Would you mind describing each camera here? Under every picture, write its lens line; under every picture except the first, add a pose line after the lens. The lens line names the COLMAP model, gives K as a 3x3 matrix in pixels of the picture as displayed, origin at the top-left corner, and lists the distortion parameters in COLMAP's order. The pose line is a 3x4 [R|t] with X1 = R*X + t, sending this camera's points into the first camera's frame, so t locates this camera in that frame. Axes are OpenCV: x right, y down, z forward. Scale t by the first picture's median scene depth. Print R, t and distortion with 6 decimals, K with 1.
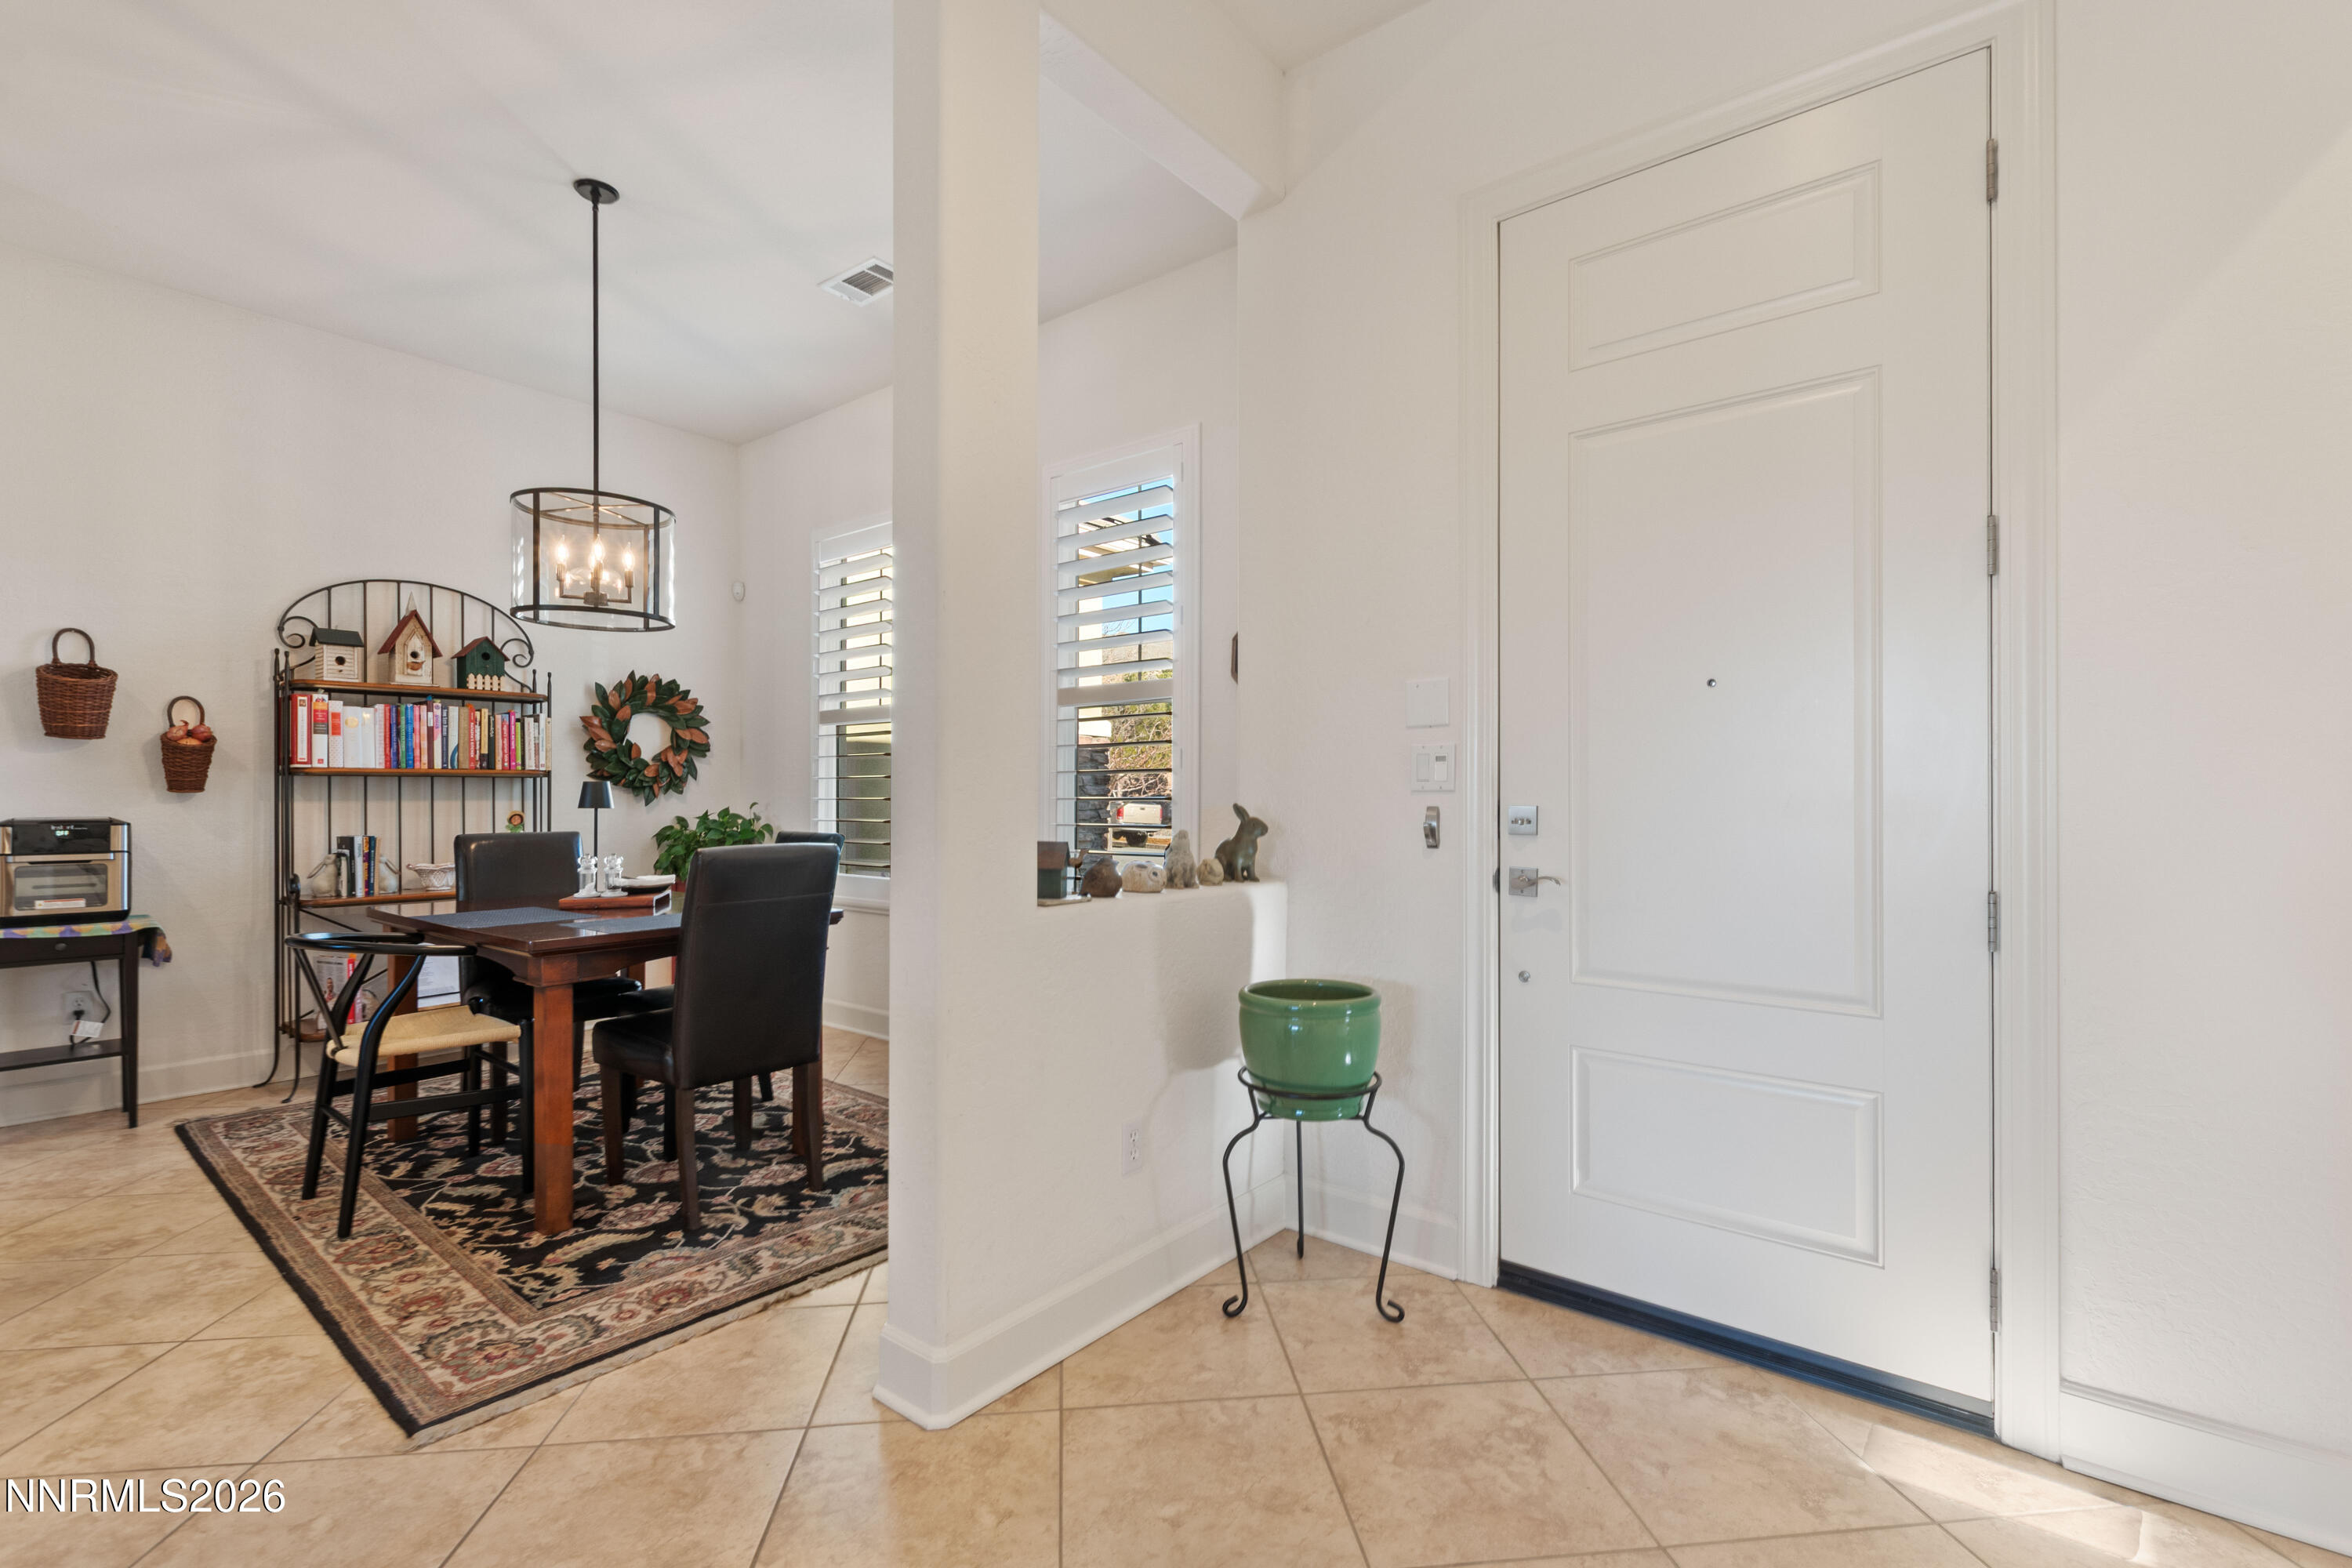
lens RADIAL K [[1038.2, 0, 1161.7], [0, 1038.2, 796.6], [0, 0, 1]] dist [0.006572, -0.002933]
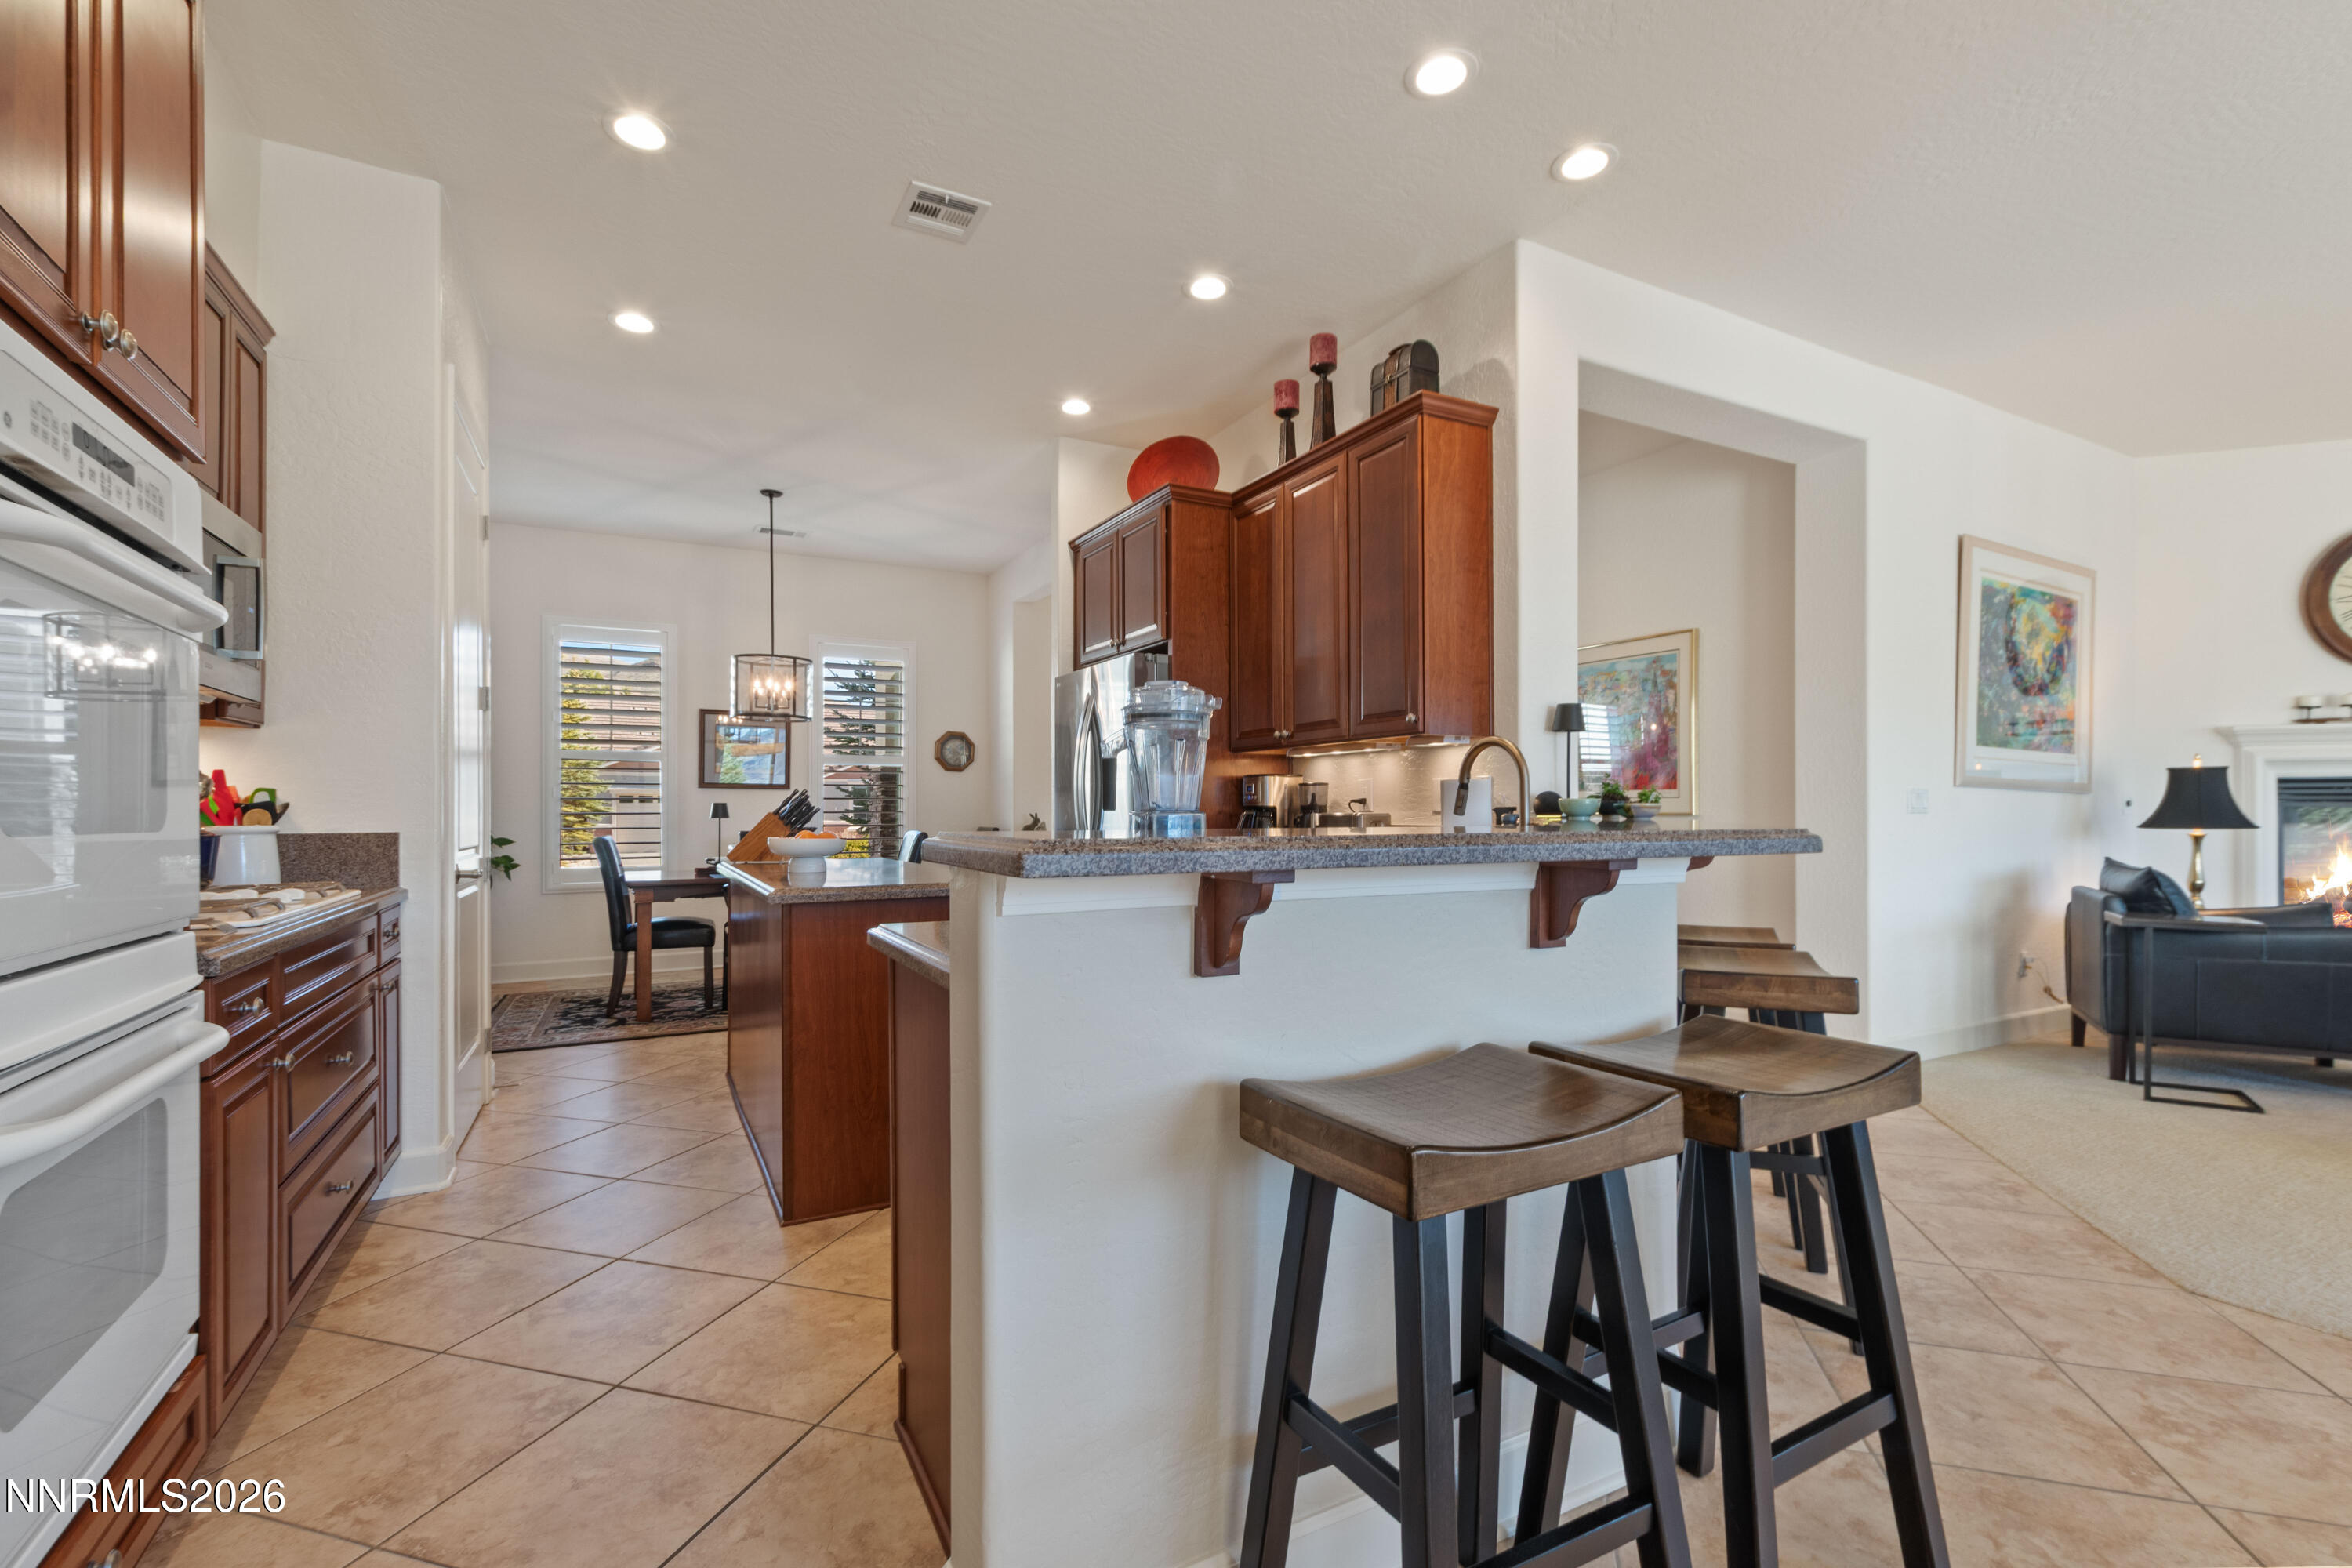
lens RADIAL K [[1038.2, 0, 1183.3], [0, 1038.2, 815.2], [0, 0, 1]] dist [0.006572, -0.002933]
pose [[0.366476, -0.007411, 0.930398, -1.443530], [0.004721, 0.999970, 0.006105, 0.000595], [-0.930416, 0.002155, 0.366500, -0.245027]]
